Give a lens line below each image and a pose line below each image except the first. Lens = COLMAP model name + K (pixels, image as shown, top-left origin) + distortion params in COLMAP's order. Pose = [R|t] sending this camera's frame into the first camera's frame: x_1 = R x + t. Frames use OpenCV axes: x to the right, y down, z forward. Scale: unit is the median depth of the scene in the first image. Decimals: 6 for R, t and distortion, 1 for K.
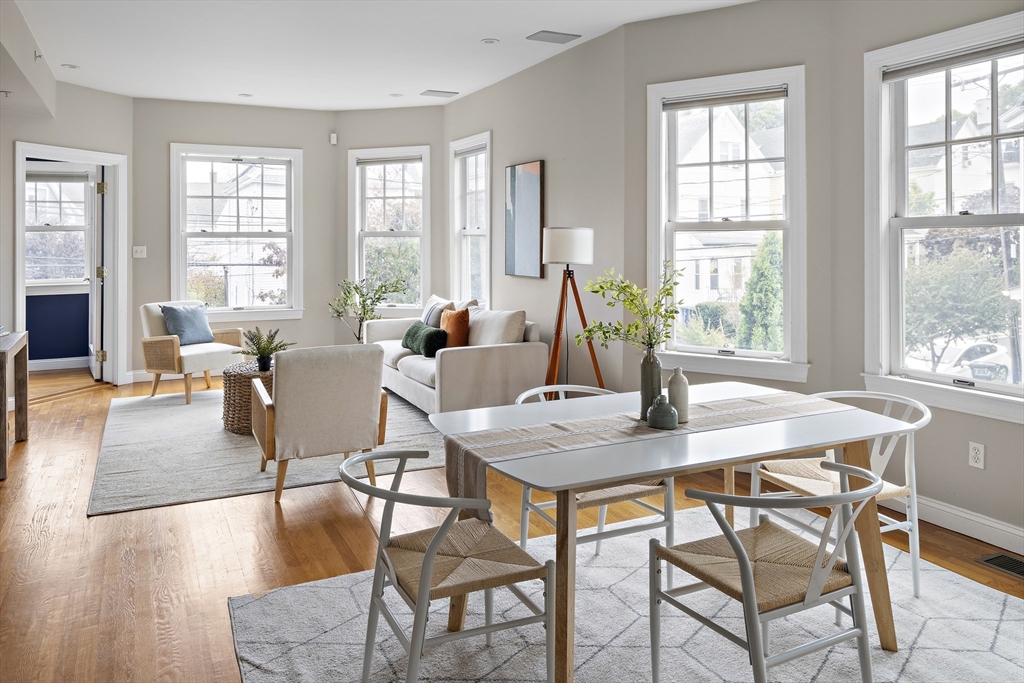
lens RADIAL K [[761.1, 0, 506.4], [0, 761.1, 281.0], [0, 0, 1]] dist [-0.005949, 0.013844]
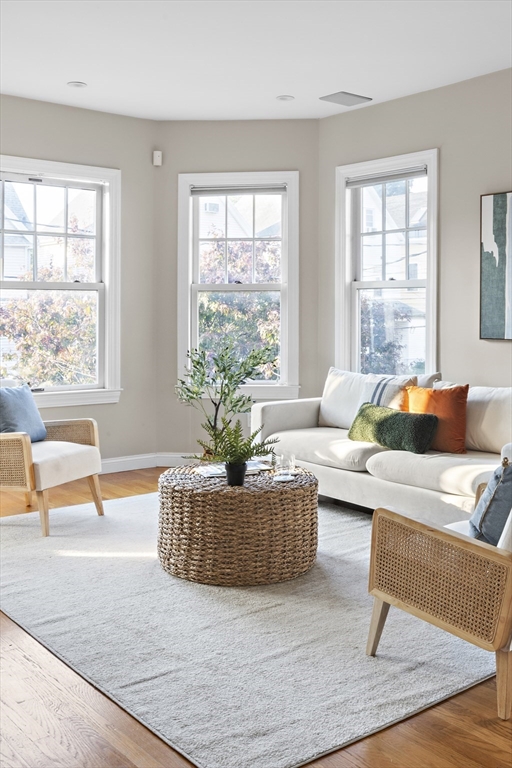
lens RADIAL K [[803.9, 0, 244.0], [0, 803.9, 350.8], [0, 0, 1]] dist [-0.021310, 0.000000]
pose [[0.974675, -0.005267, 0.223562, -0.356651], [0.006689, 0.999962, -0.005604, 0.005609], [-0.223524, 0.006957, 0.974674, 0.248724]]
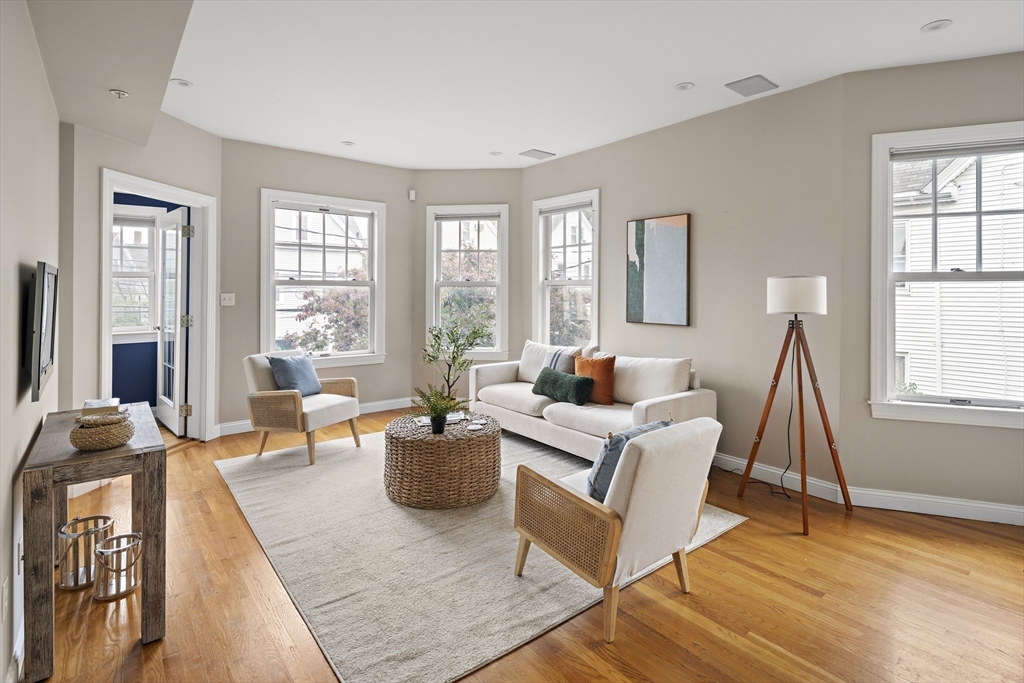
lens RADIAL K [[504.3, 0, 508.3], [0, 504.3, 314.4], [0, 0, 1]] dist [0.001071, -0.002381]
pose [[0.974984, -0.003623, 0.222245, -0.282708], [0.005518, 0.999954, -0.007905, -0.012788], [-0.222206, 0.008933, 0.974959, 0.305592]]
